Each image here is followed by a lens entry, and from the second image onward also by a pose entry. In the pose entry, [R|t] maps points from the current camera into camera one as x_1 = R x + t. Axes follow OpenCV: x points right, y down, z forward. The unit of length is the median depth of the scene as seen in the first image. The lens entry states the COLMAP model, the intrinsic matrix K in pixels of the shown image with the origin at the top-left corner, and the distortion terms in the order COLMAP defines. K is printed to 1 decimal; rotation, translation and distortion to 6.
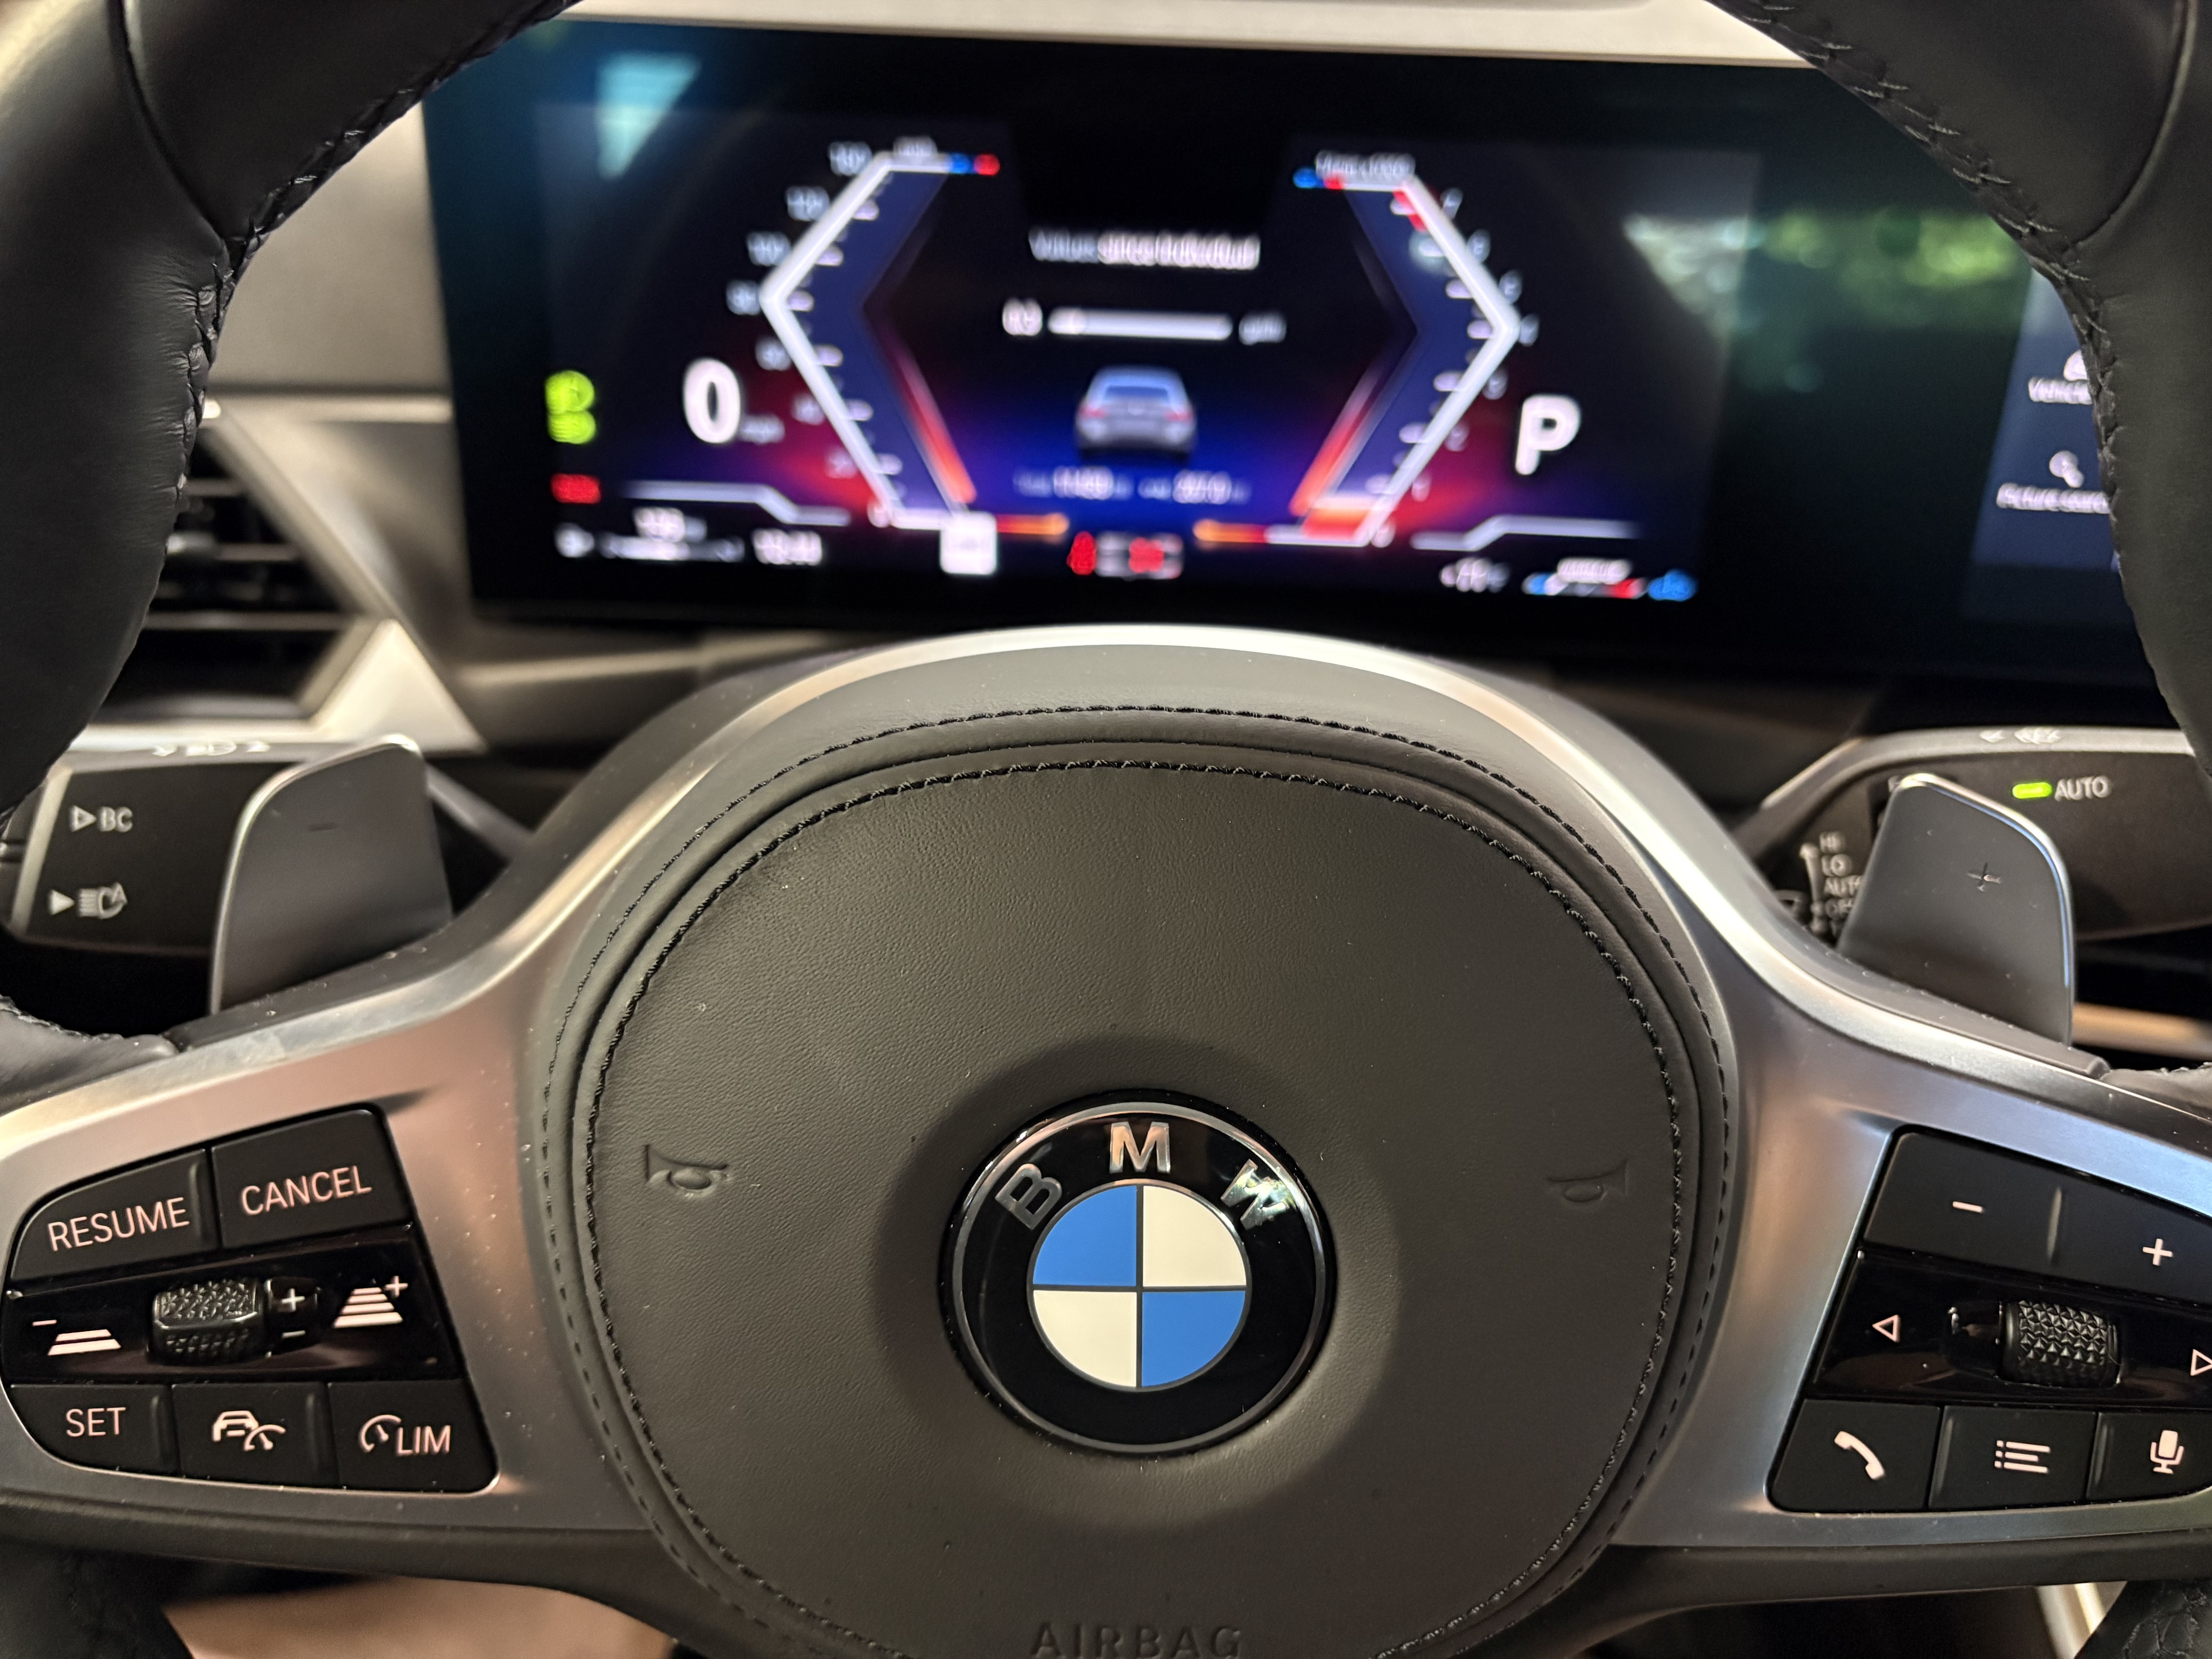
lens RADIAL K [[1694.5, 0, 1106.5], [0, 1694.5, 831.8], [0, 0, 1]] dist [0.013896, 0.002677]
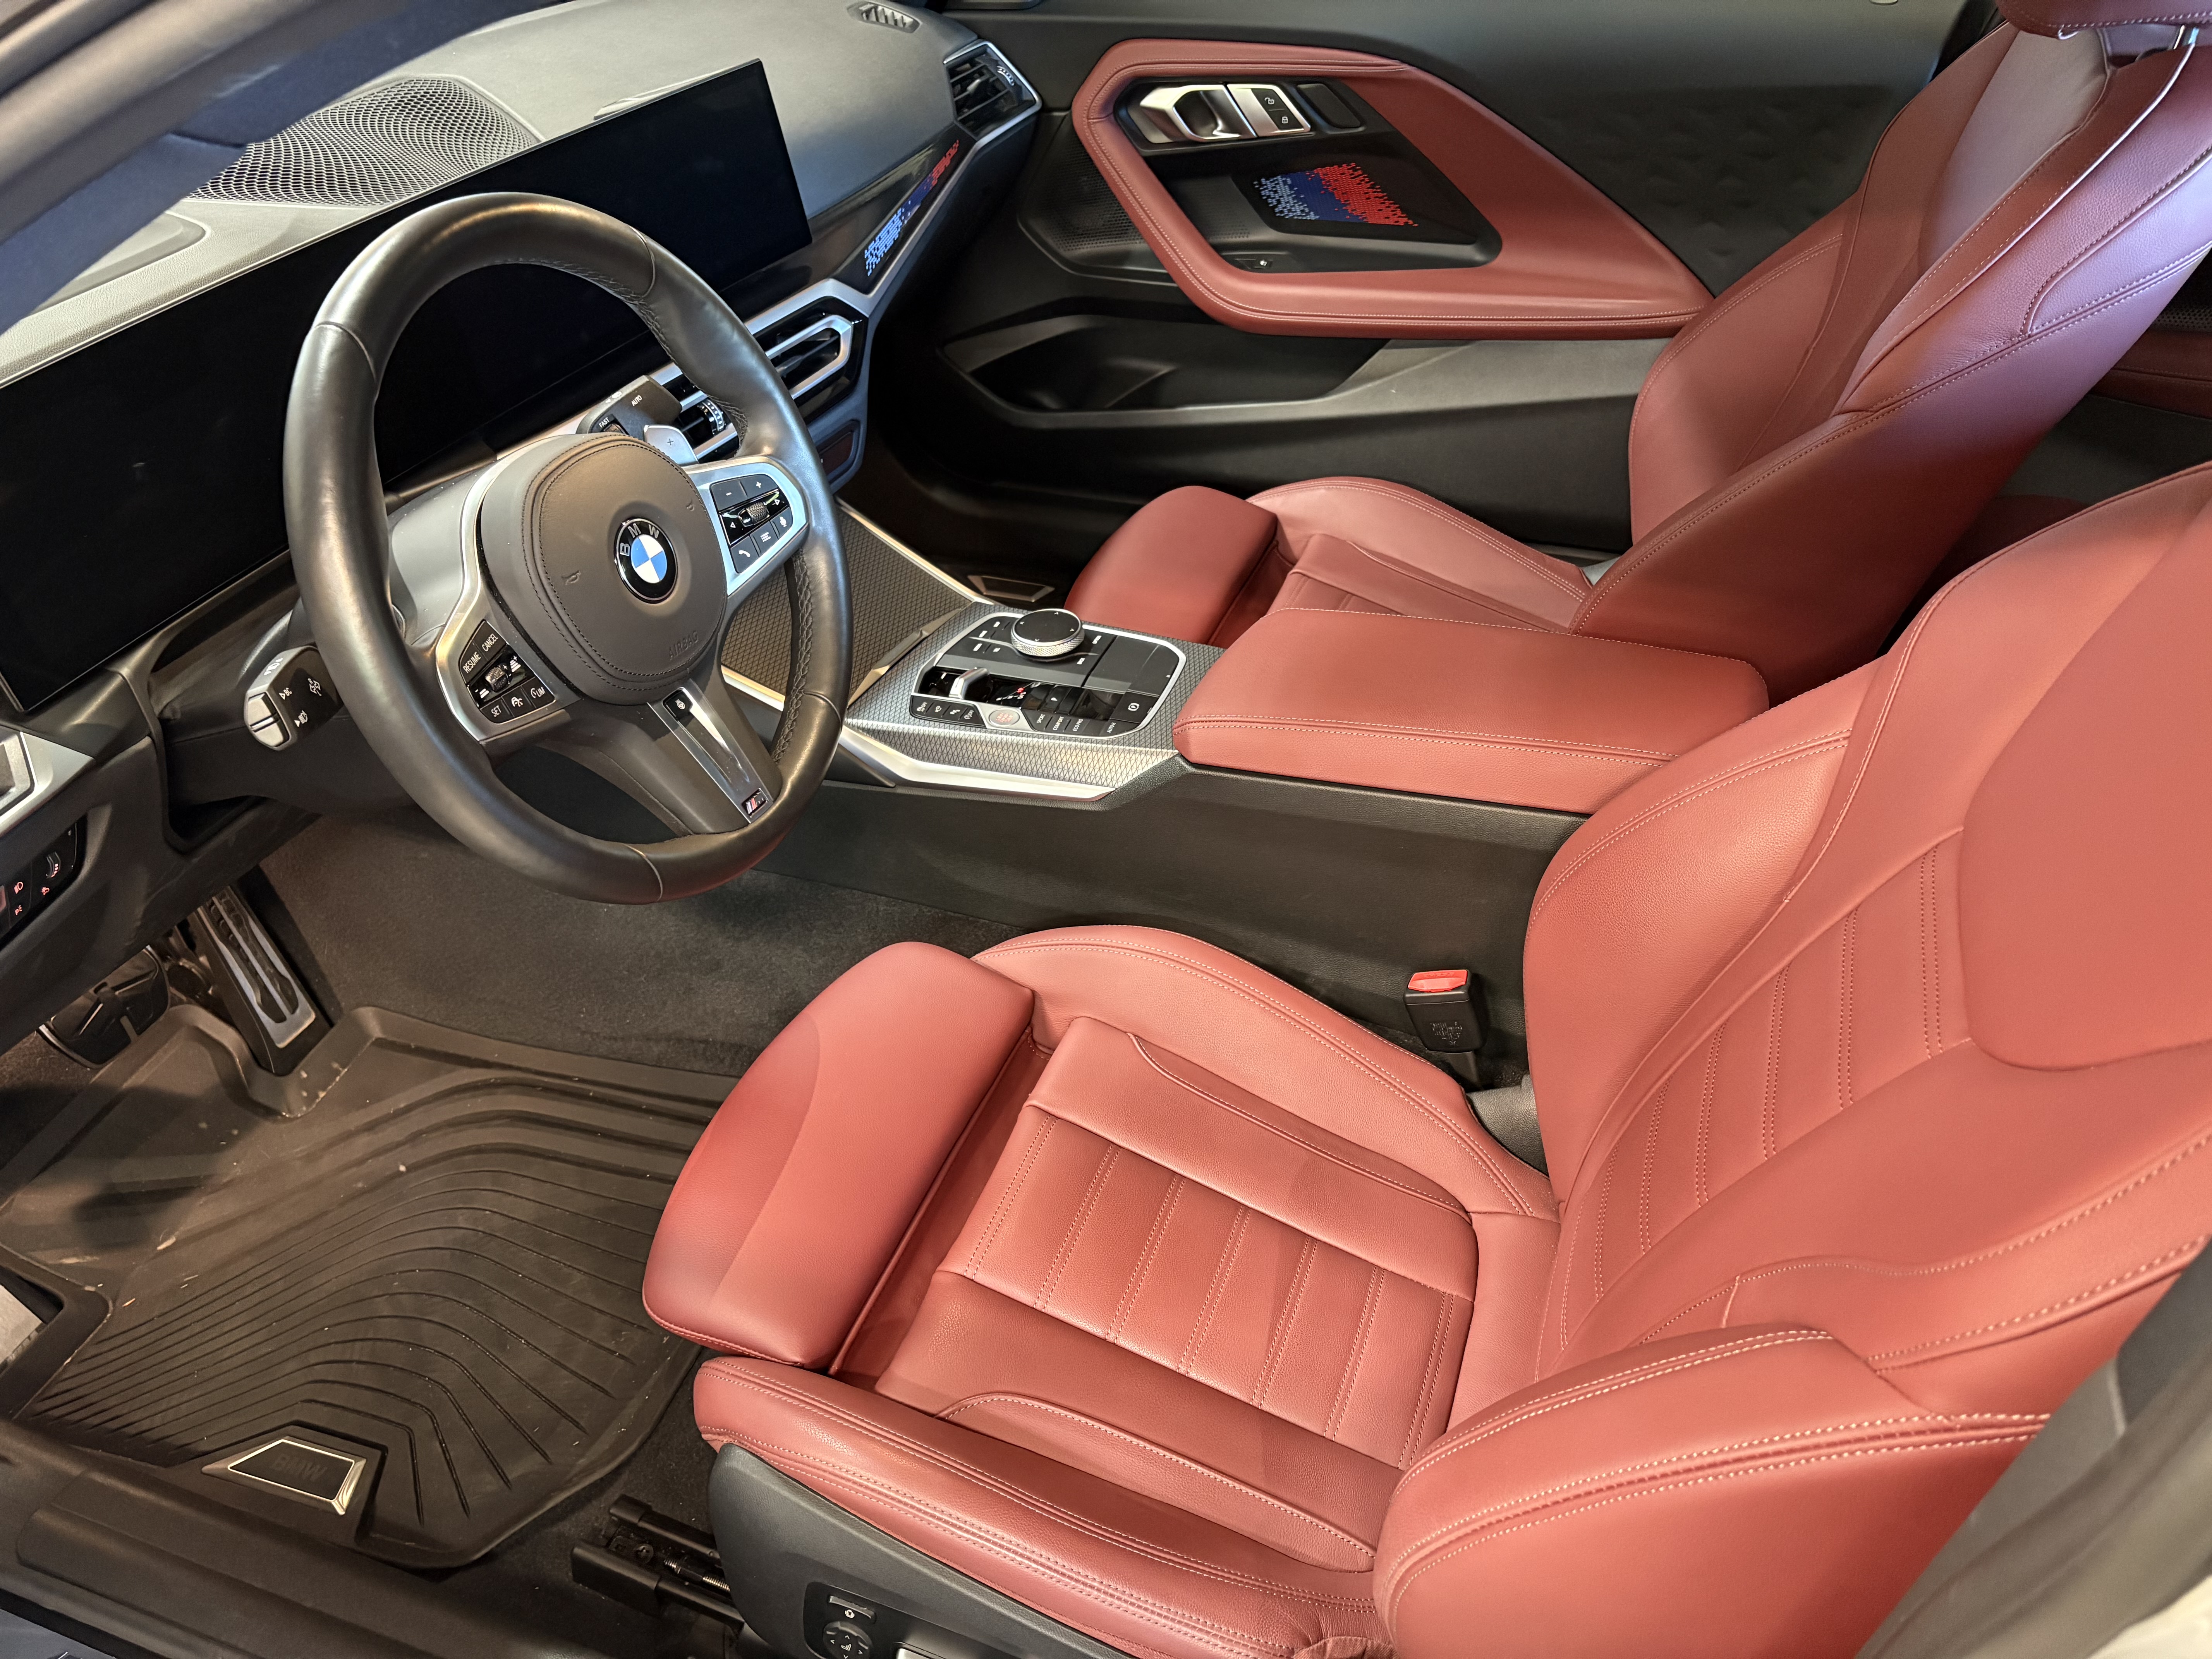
lens RADIAL K [[1694.5, 0, 1106.4], [0, 1694.5, 828.4], [0, 0, 1]] dist [0.013896, 0.002677]
pose [[0.384522, -0.521858, 0.761451, -3.107106], [0.469829, 0.820677, 0.325191, -0.034803], [-0.794609, 0.232708, 0.560752, -2.167722]]
